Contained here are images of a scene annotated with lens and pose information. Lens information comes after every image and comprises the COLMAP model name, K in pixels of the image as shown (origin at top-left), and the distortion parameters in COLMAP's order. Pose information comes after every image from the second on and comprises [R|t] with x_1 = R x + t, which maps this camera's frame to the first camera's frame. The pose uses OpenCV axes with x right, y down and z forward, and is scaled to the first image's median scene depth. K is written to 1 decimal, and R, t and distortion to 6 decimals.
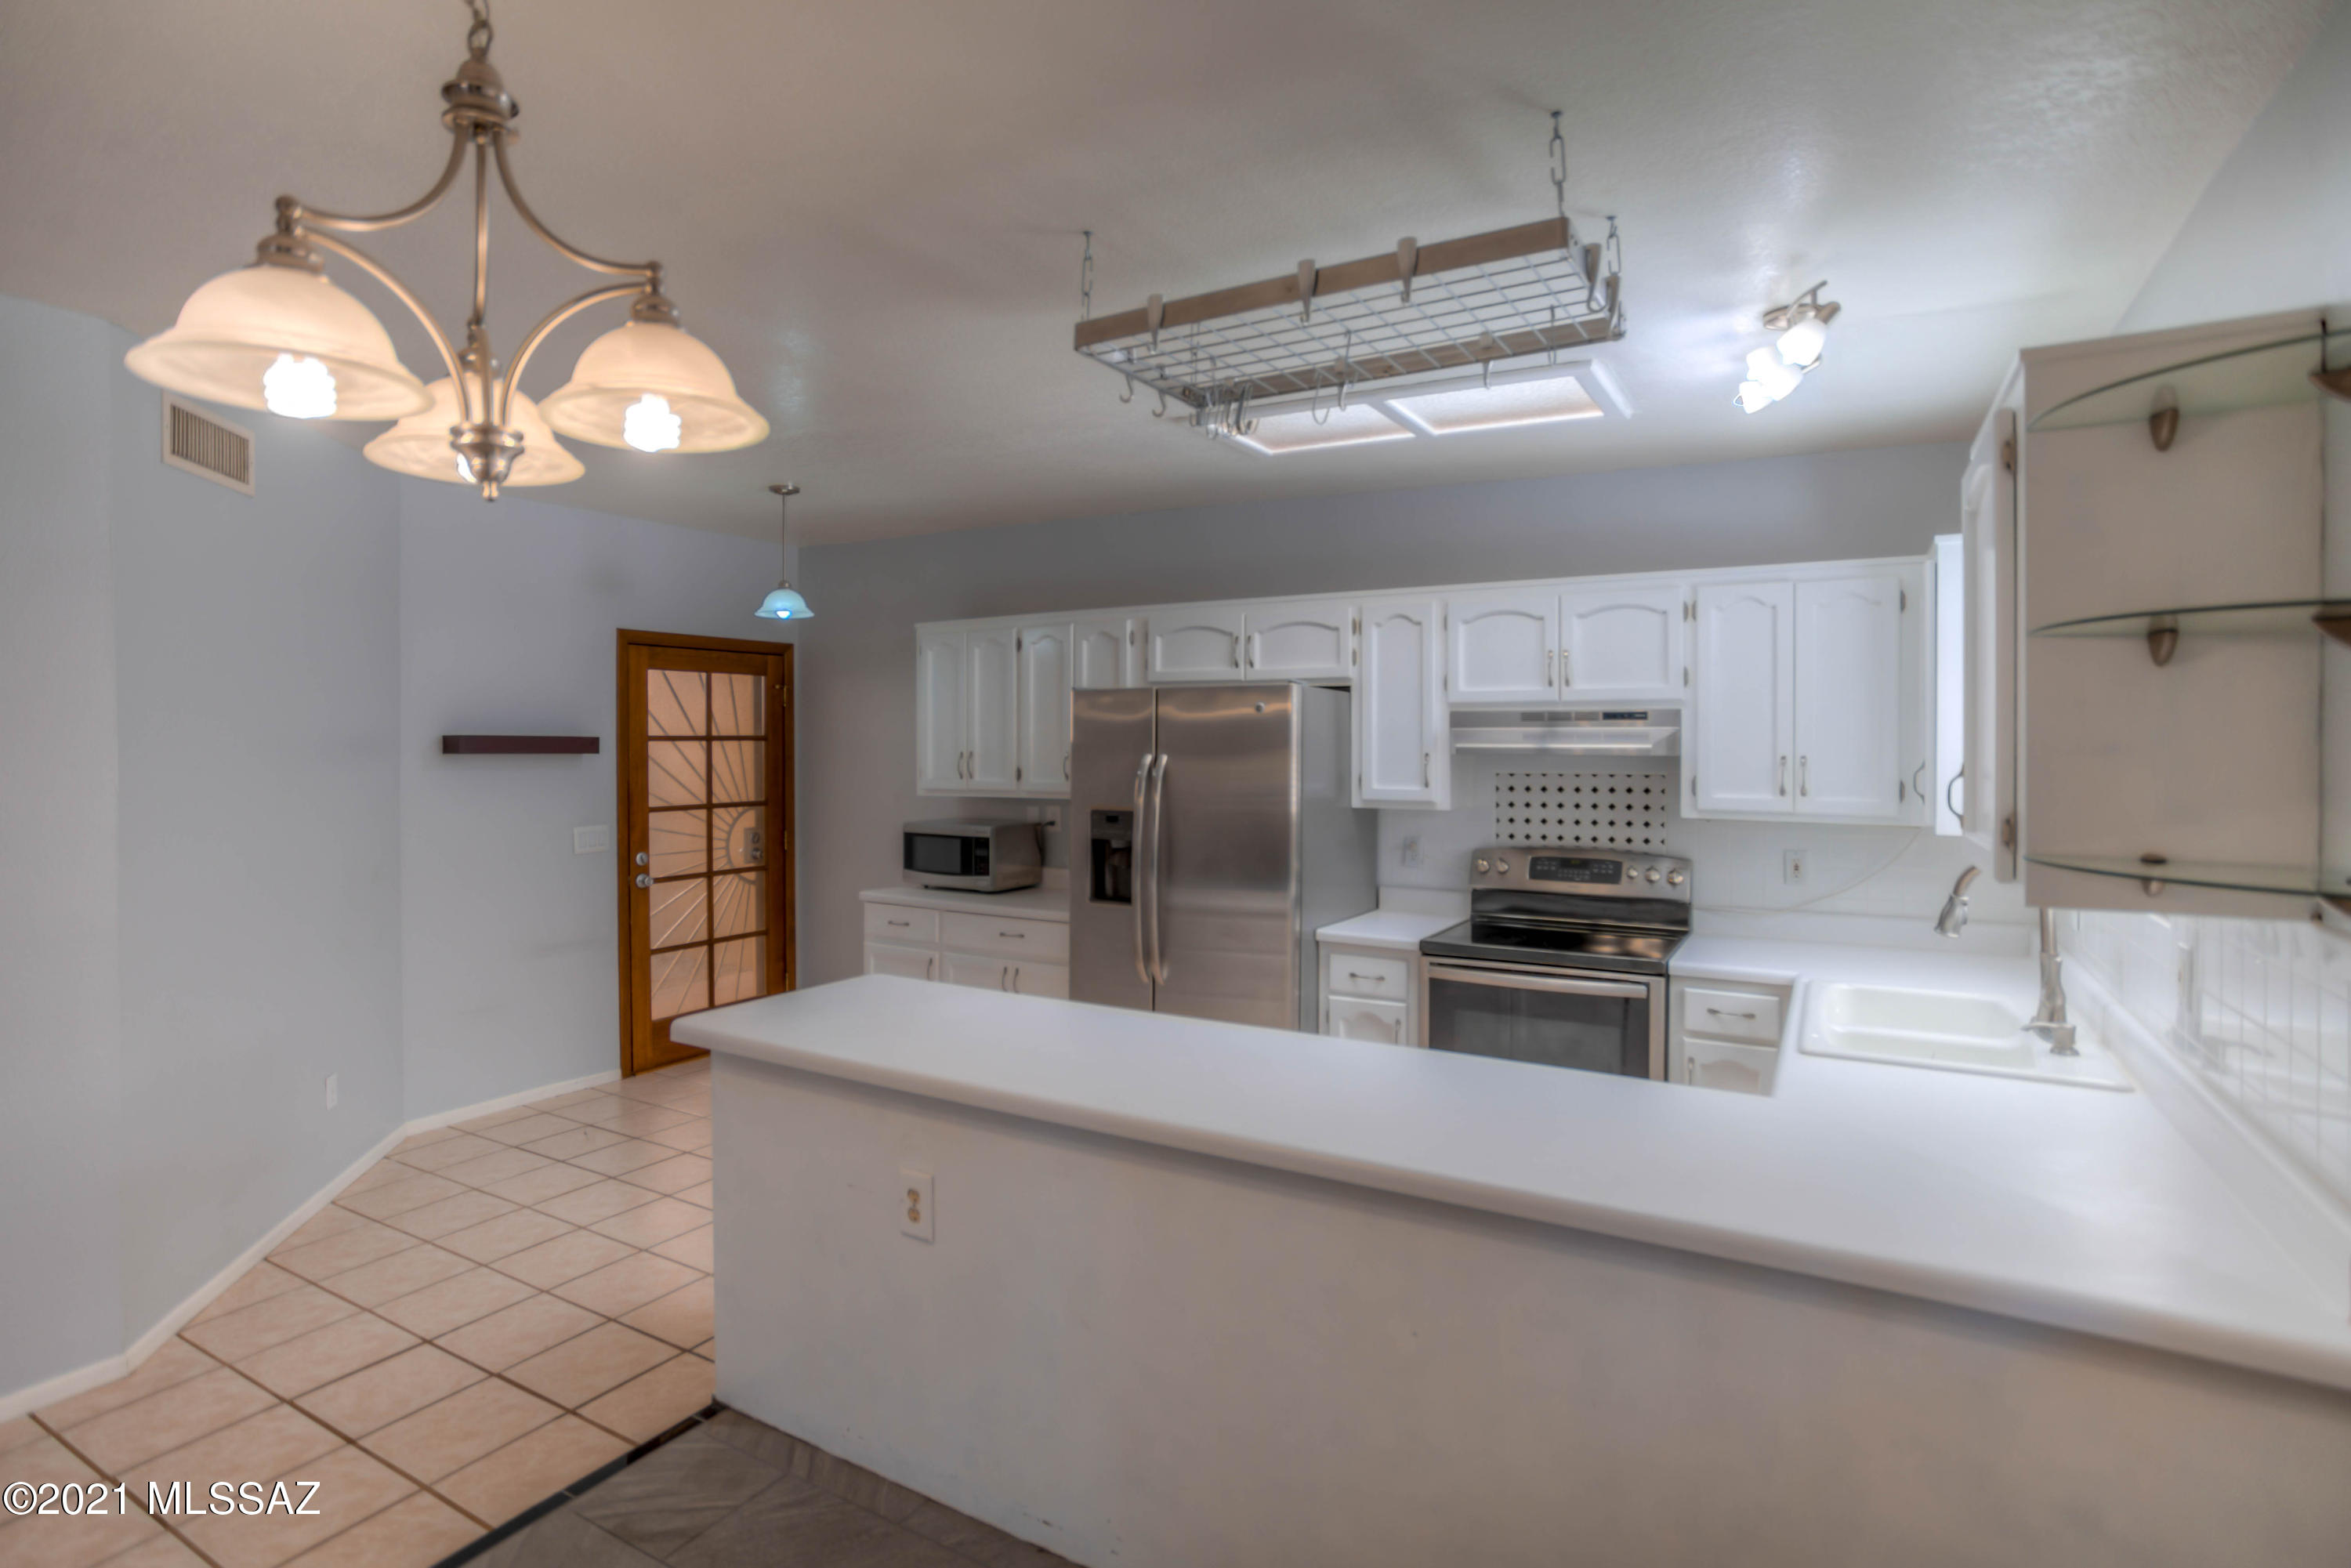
lens RADIAL K [[1168.9, 0, 1137.5], [0, 1168.9, 740.7], [0, 0, 1]] dist [-0.051837, 0.025928]
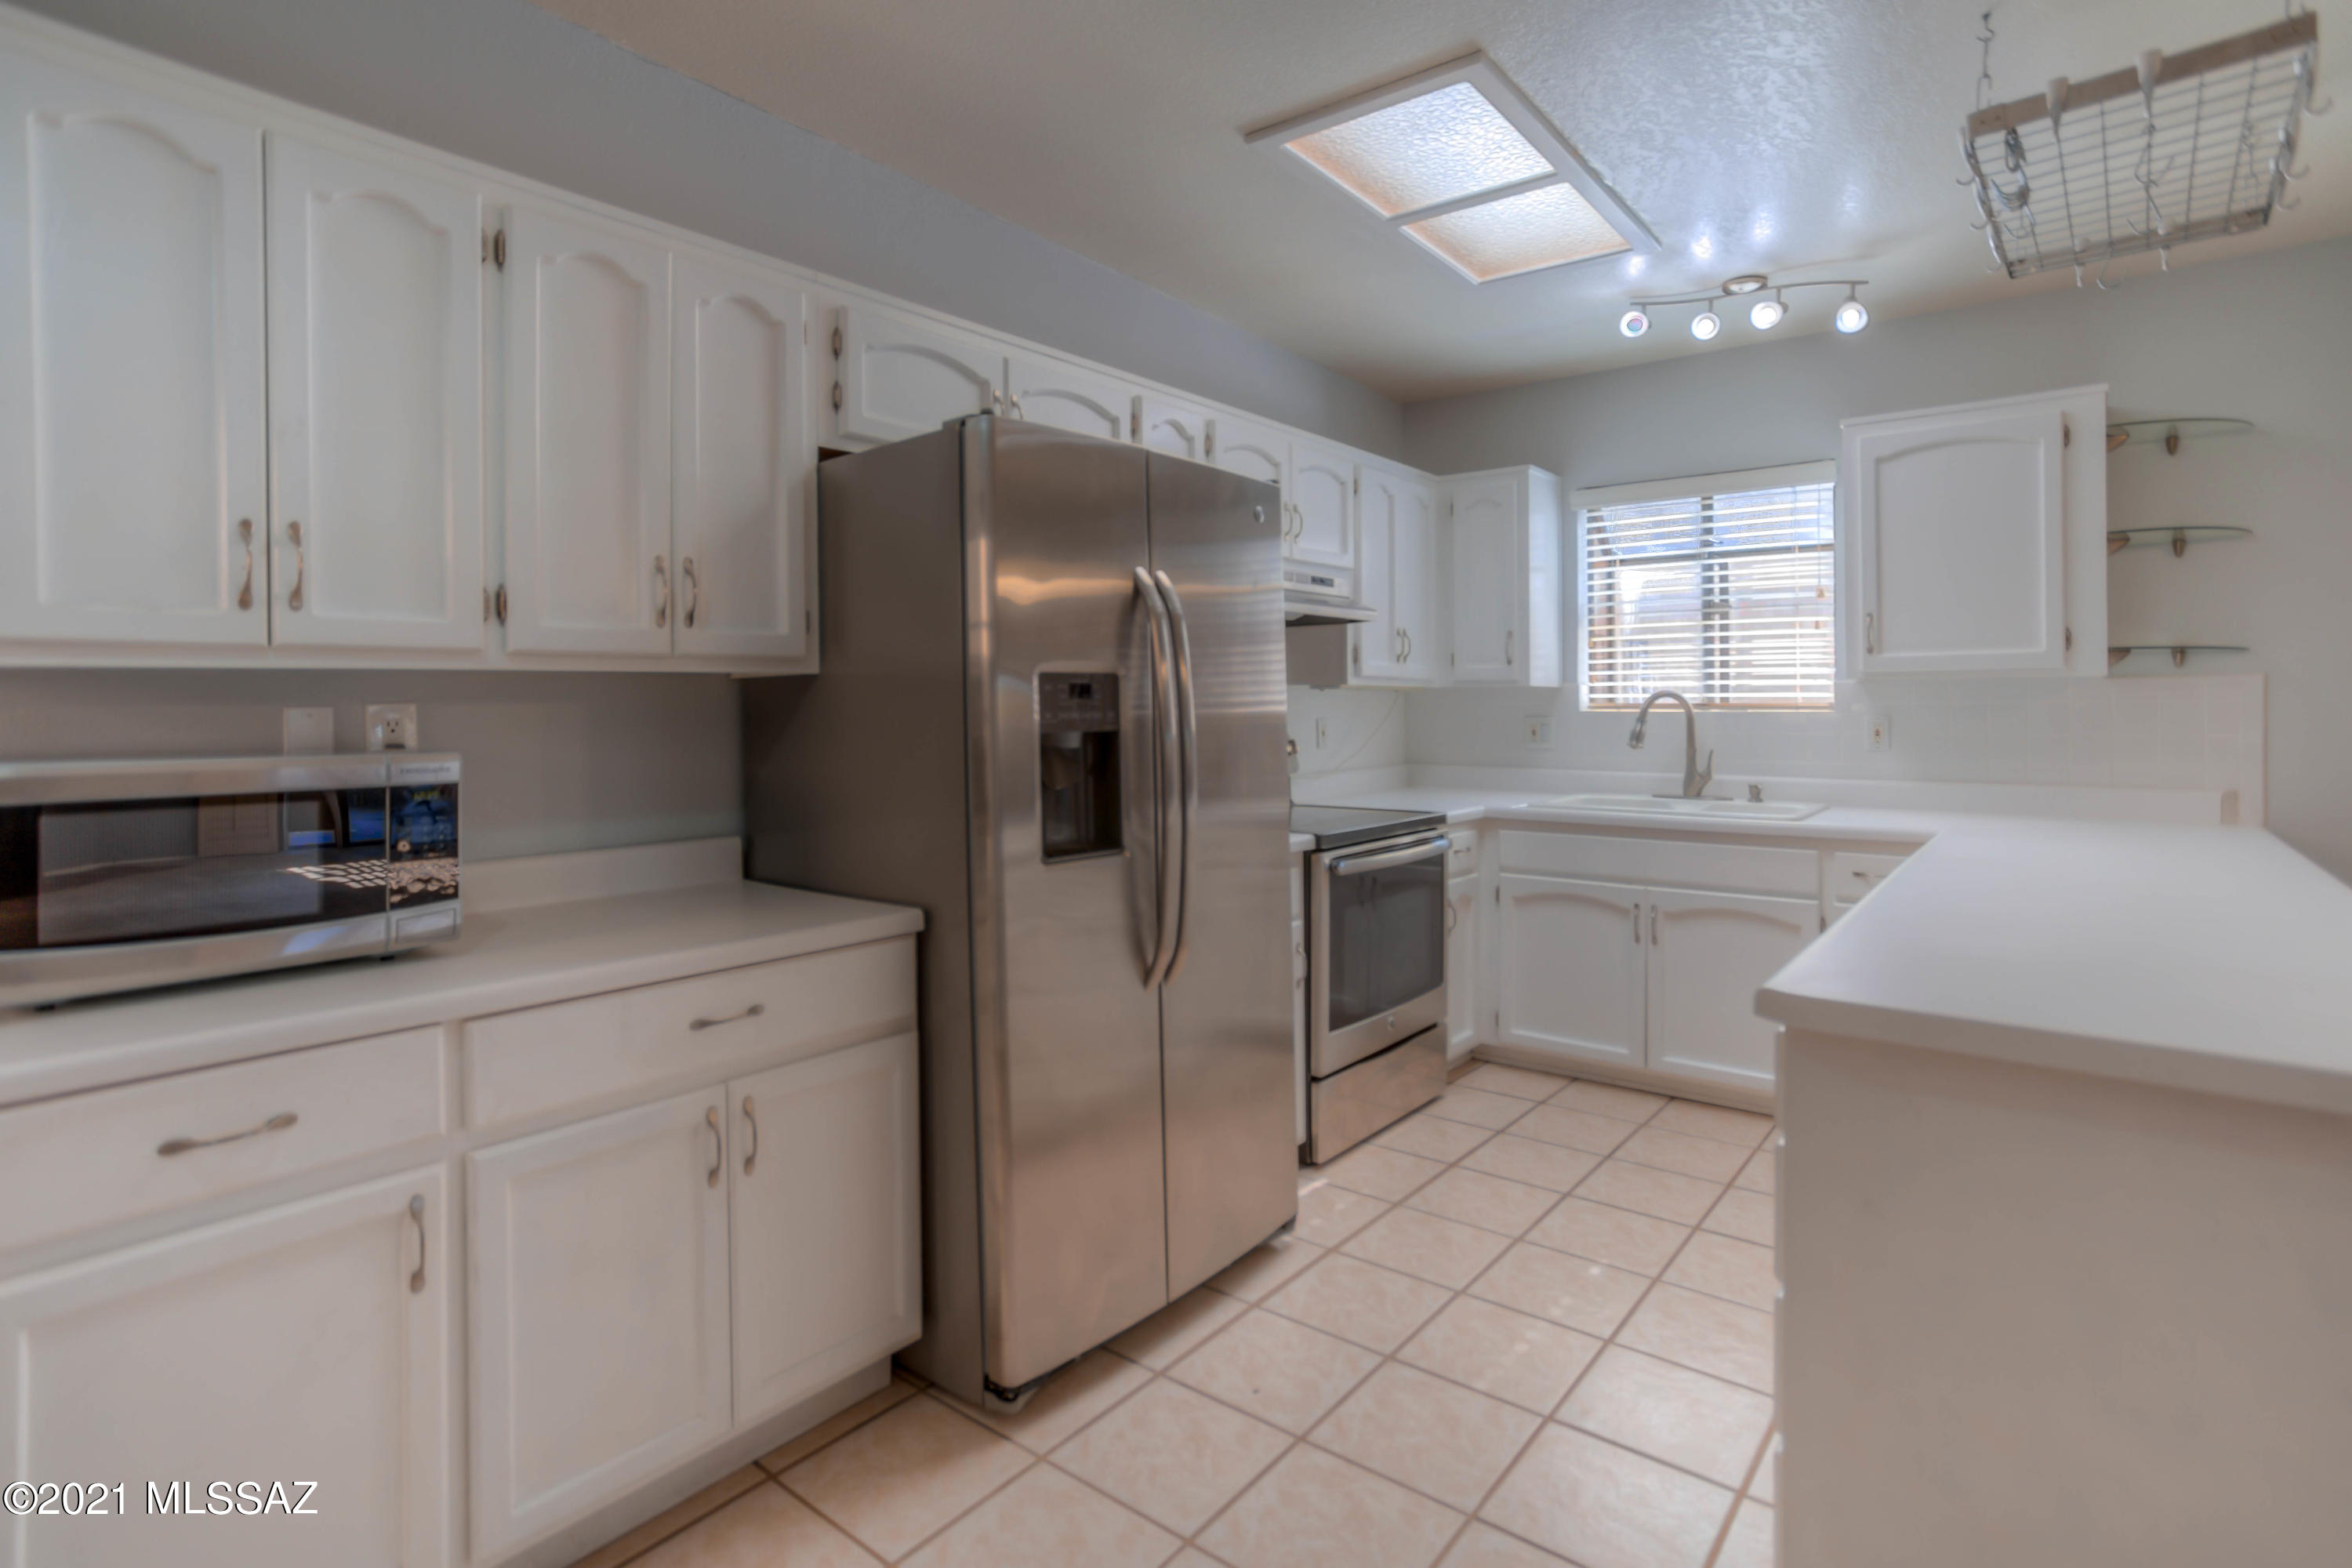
lens RADIAL K [[1169.4, 0, 1202.2], [0, 1169.4, 686.5], [0, 0, 1]] dist [-0.051837, 0.025928]
pose [[0.126804, 0.011786, 0.991858, -0.497415], [0.003236, 0.999919, -0.012295, 0.069163], [-0.991922, 0.004769, 0.126756, 0.861935]]
